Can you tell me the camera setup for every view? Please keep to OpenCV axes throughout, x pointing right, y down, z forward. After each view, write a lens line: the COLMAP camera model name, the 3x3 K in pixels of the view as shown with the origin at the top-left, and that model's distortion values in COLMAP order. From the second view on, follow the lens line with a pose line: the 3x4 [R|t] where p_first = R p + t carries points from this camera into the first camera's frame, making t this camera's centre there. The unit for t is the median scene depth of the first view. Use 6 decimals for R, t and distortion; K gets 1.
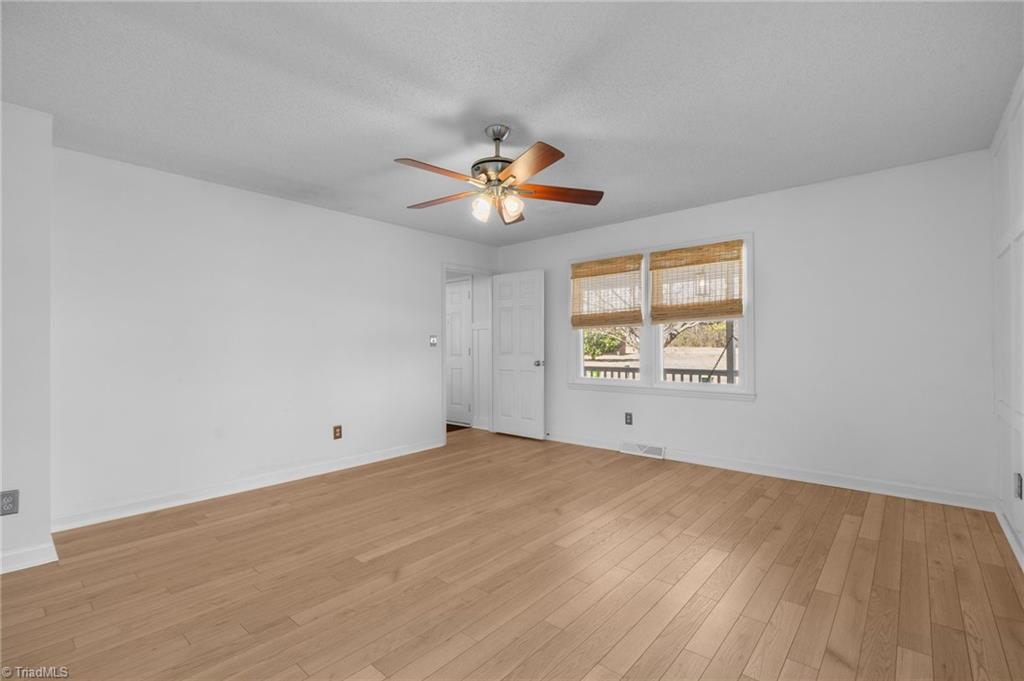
lens RADIAL K [[459.6, 0, 517.1], [0, 459.6, 345.2], [0, 0, 1]] dist [0.000448, -0.000245]
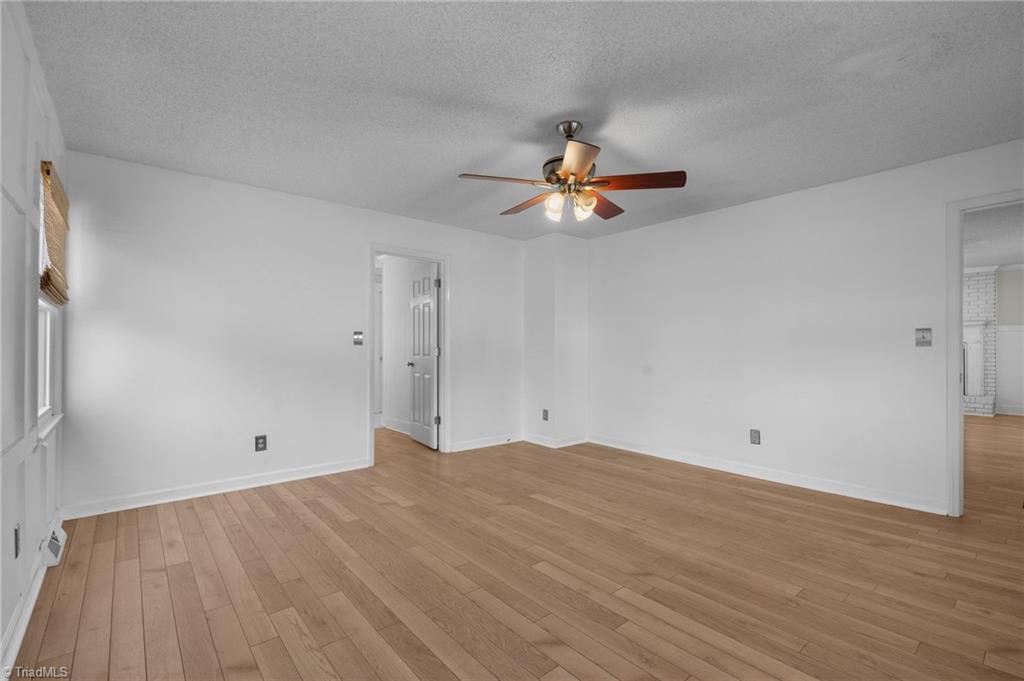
lens RADIAL K [[459.6, 0, 517.1], [0, 459.6, 345.2], [0, 0, 1]] dist [0.000448, -0.000245]
pose [[-0.156991, 0.005827, -0.987583, 0.887748], [0.000355, 0.999983, 0.005844, -0.001991], [0.987600, 0.000566, -0.156991, 0.983963]]
